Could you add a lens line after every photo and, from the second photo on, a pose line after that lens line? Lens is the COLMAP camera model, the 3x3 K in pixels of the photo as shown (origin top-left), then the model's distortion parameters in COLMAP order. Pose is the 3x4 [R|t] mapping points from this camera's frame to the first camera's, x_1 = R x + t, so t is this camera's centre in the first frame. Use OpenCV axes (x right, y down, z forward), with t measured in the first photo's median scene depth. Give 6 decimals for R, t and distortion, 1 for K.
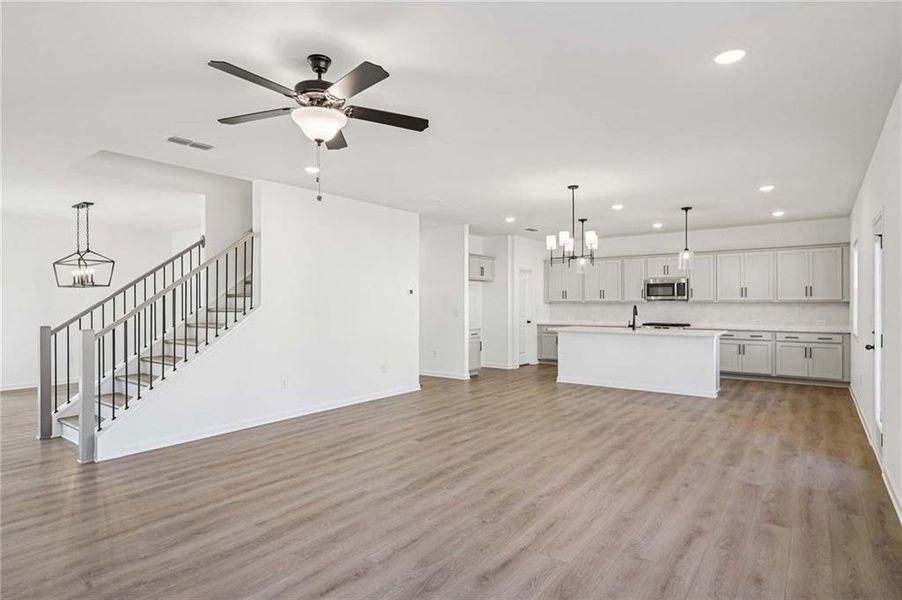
lens RADIAL K [[476.9, 0, 451.0], [0, 476.9, 300.0], [0, 0, 1]] dist [-0.005127, 0.000164]
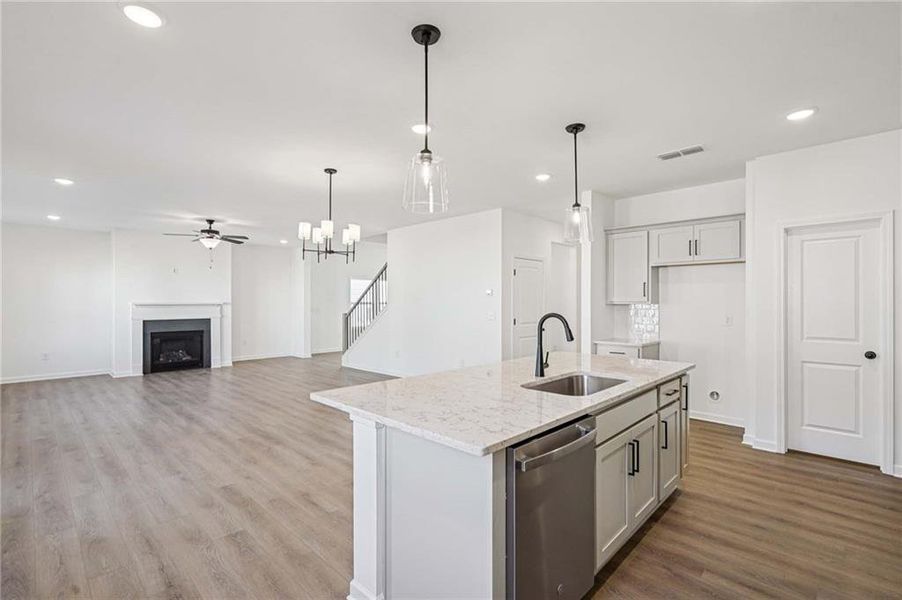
lens RADIAL K [[417.3, 0, 444.2], [0, 417.3, 301.2], [0, 0, 1]] dist [0.000356, 0.000465]
pose [[-0.130441, 0.001892, -0.991454, 1.186964], [0.006862, 0.999976, 0.001005, -0.000095], [0.991432, -0.006672, -0.130451, 1.576486]]
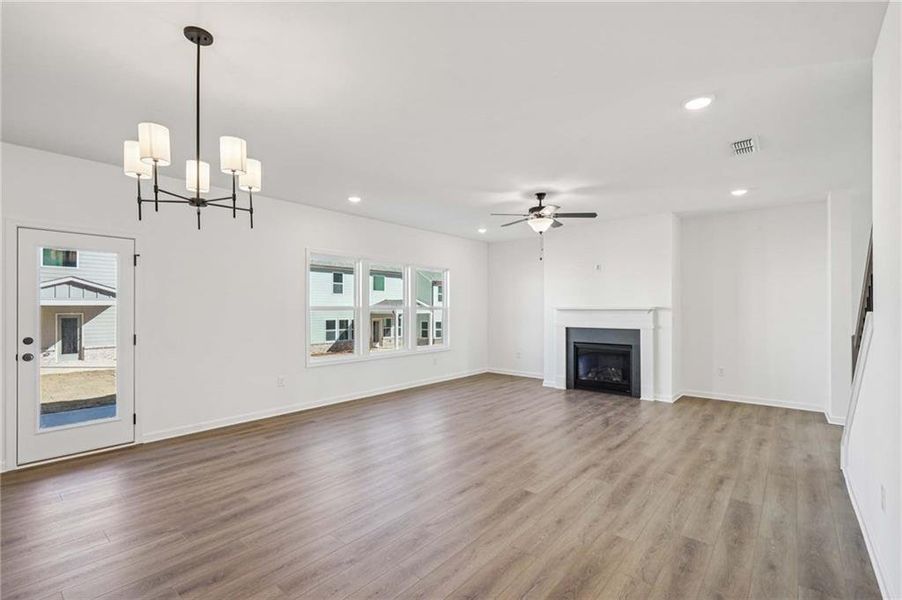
lens RADIAL K [[411.0, 0, 452.0], [0, 411.0, 305.3], [0, 0, 1]] dist [-0.000879, 0.000277]
pose [[-0.998921, 0.003389, 0.046325, 0.018651], [0.002873, 0.999933, -0.011196, 0.007859], [-0.046359, -0.011051, -0.998864, 1.633411]]
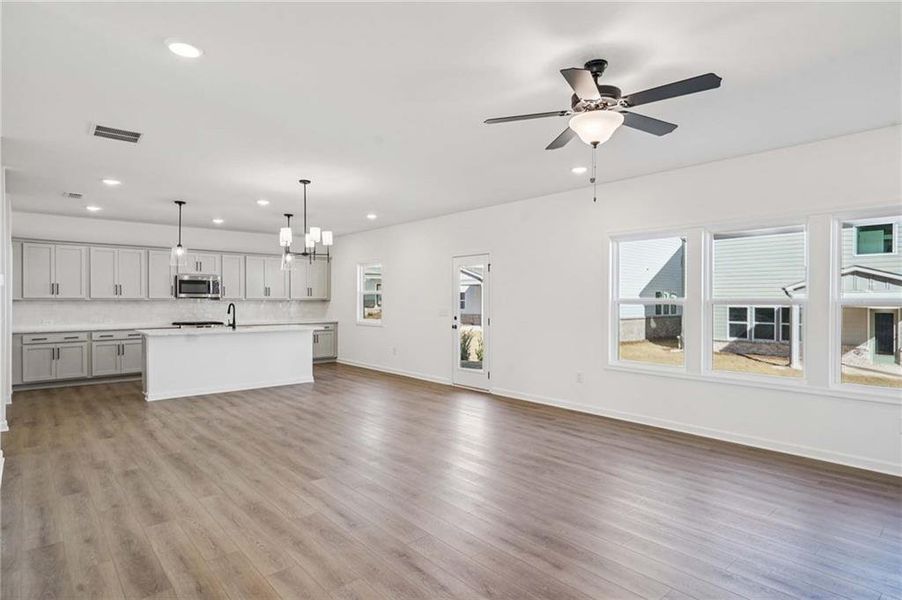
lens RADIAL K [[489.4, 0, 437.7], [0, 489.4, 299.6], [0, 0, 1]] dist [0.002220, -0.000269]
pose [[0.219730, 0.004845, 0.975549, -0.791446], [-0.007341, 0.999968, -0.003313, 0.005999], [-0.975533, -0.006433, 0.219759, 0.628201]]
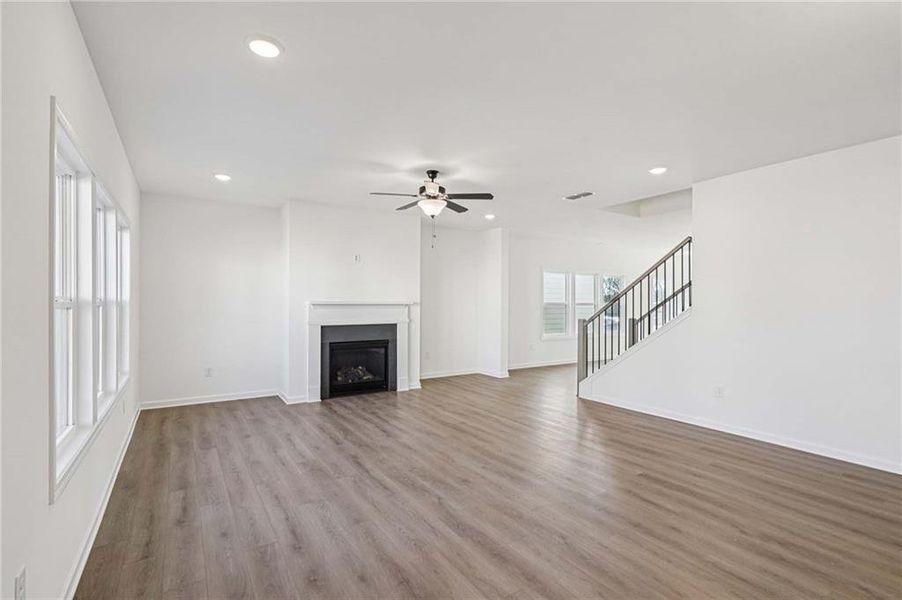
lens RADIAL K [[417.3, 0, 444.2], [0, 417.3, 301.2], [0, 0, 1]] dist [0.000356, 0.000465]
pose [[-0.346804, -0.001967, -0.937935, 0.703606], [0.000437, 0.999997, -0.002259, 0.001426], [0.937937, -0.001193, -0.346803, 0.919685]]
